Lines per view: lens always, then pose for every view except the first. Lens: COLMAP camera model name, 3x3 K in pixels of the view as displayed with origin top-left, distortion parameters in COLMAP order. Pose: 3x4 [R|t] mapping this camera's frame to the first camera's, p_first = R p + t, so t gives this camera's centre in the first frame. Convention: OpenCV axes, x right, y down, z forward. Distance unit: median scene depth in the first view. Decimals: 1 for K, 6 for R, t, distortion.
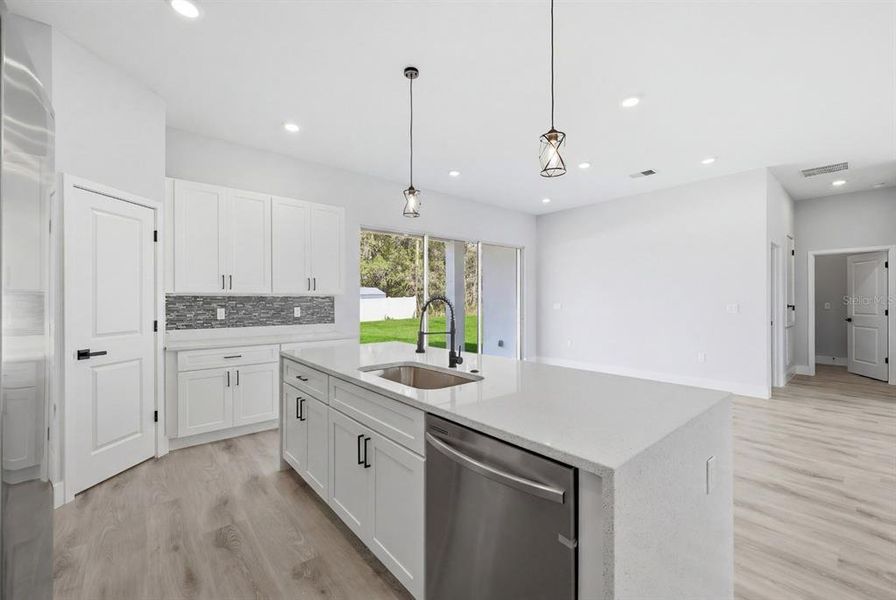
lens RADIAL K [[368.6, 0, 444.1], [0, 368.6, 301.4], [0, 0, 1]] dist [0.000302, 0.000053]
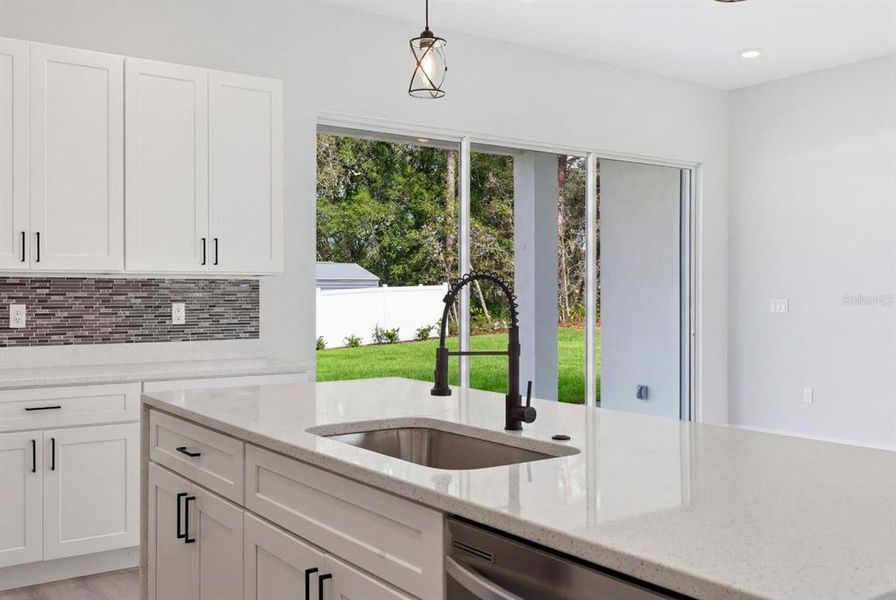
lens RADIAL K [[863.9, 0, 446.6], [0, 863.9, 299.6], [0, 0, 1]] dist [0.004577, 0.000000]
pose [[0.996900, 0.001562, -0.078667, 0.015325], [-0.001310, 0.999994, 0.003262, 0.010232], [0.078672, -0.003149, 0.996896, -0.038329]]
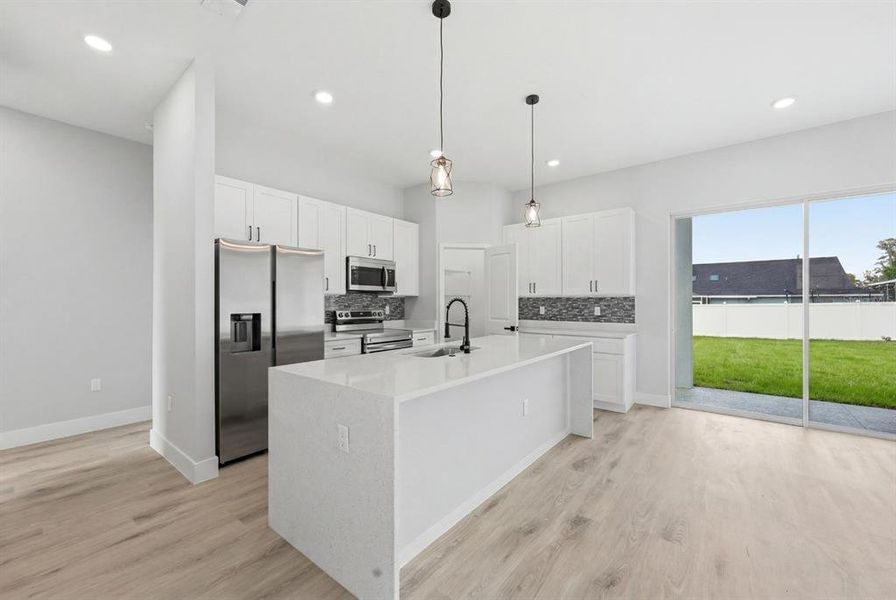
lens RADIAL K [[368.1, 0, 447.3], [0, 368.1, 296.6], [0, 0, 1]] dist [-0.003993, -0.000102]
pose [[0.189281, -0.012447, -0.981844, 0.789330], [-0.001275, 0.999916, -0.012922, 0.000295], [0.981922, 0.003697, 0.189249, 0.430861]]
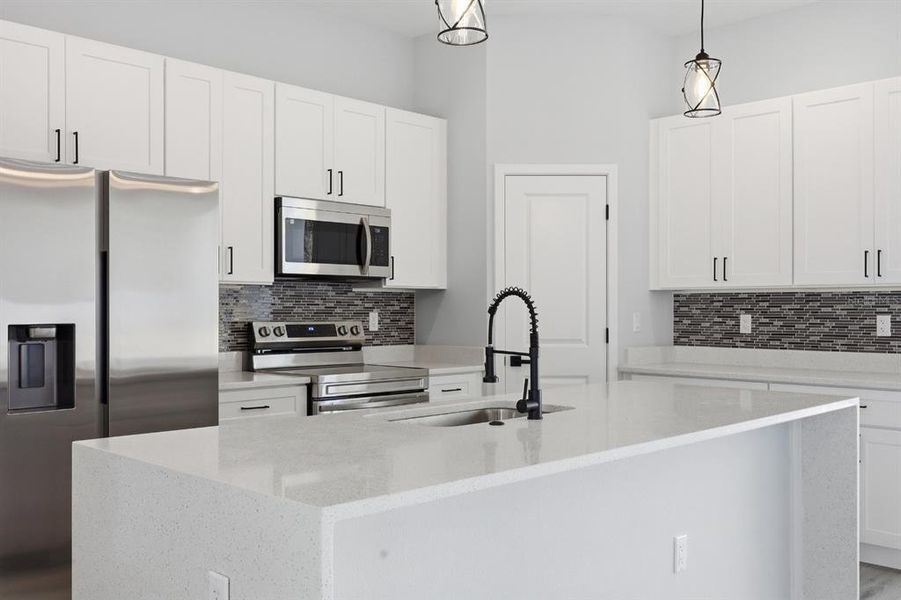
lens RADIAL K [[868.7, 0, 451.8], [0, 868.7, 300.9], [0, 0, 1]] dist [0.004577, 0.000000]
pose [[0.088470, -0.007117, -0.996053, 0.796529], [-0.002654, 0.999969, -0.007381, 0.010381], [0.996075, 0.003296, 0.088449, 0.477993]]
